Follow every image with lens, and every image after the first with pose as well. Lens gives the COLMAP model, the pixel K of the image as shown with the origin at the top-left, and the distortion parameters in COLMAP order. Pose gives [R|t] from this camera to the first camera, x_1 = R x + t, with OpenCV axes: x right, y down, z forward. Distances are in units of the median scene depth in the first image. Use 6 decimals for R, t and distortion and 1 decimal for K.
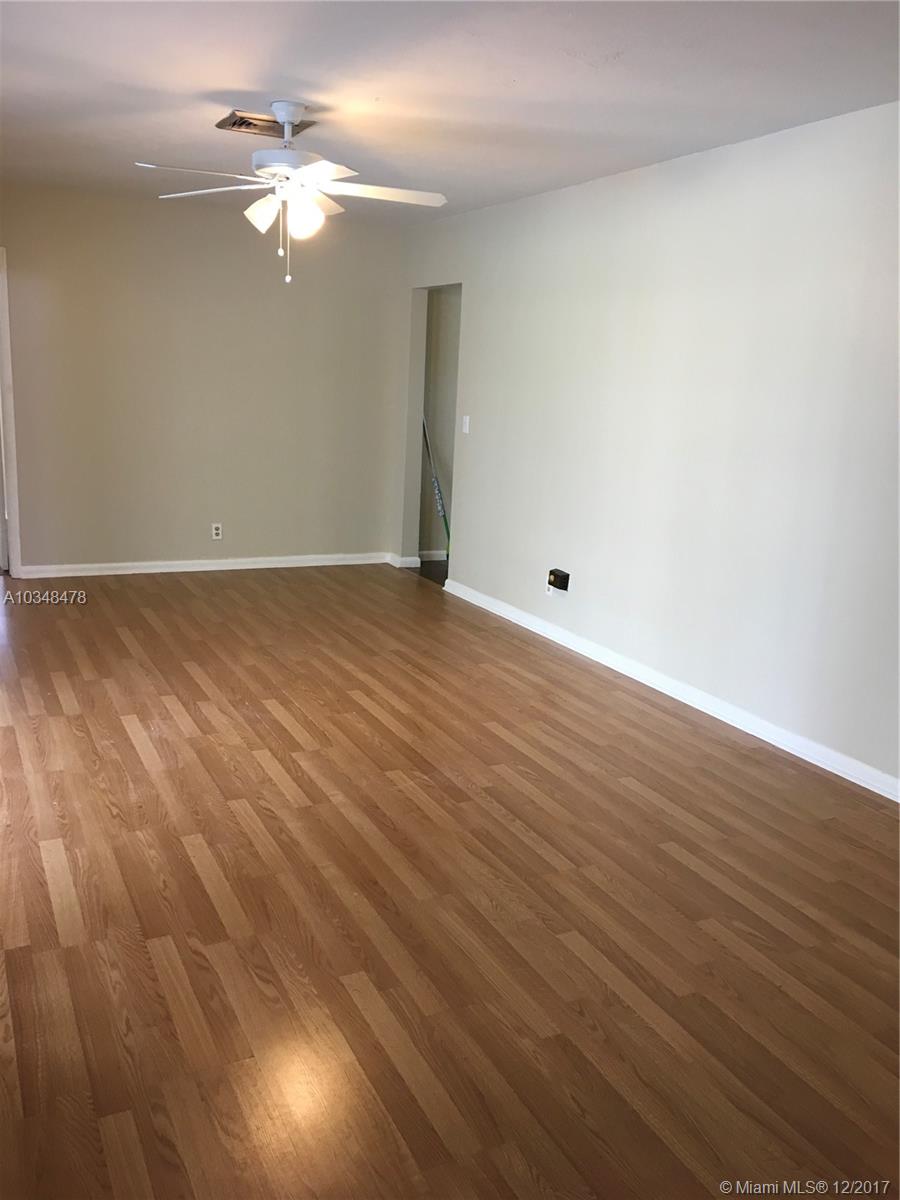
lens RADIAL K [[1014.2, 0, 447.6], [0, 1014.2, 605.4], [0, 0, 1]] dist [0.056507, -0.085147]
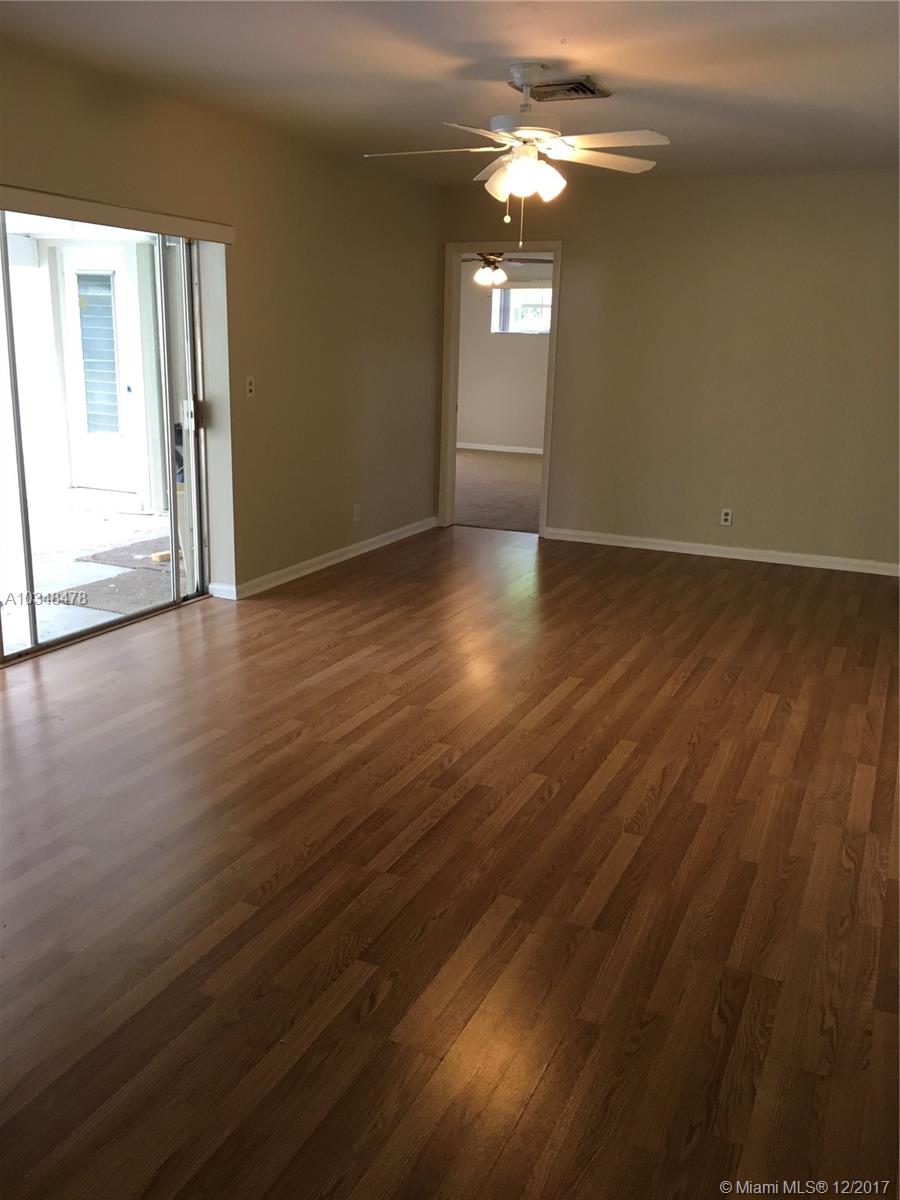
lens RADIAL K [[1014.2, 0, 447.5], [0, 1014.2, 596.4], [0, 0, 1]] dist [0.056507, -0.085147]
pose [[0.625238, 0.166872, -0.762385, 0.548779], [-0.168578, 0.982689, 0.076840, -0.044346], [0.762010, 0.080478, 0.642546, 0.290093]]
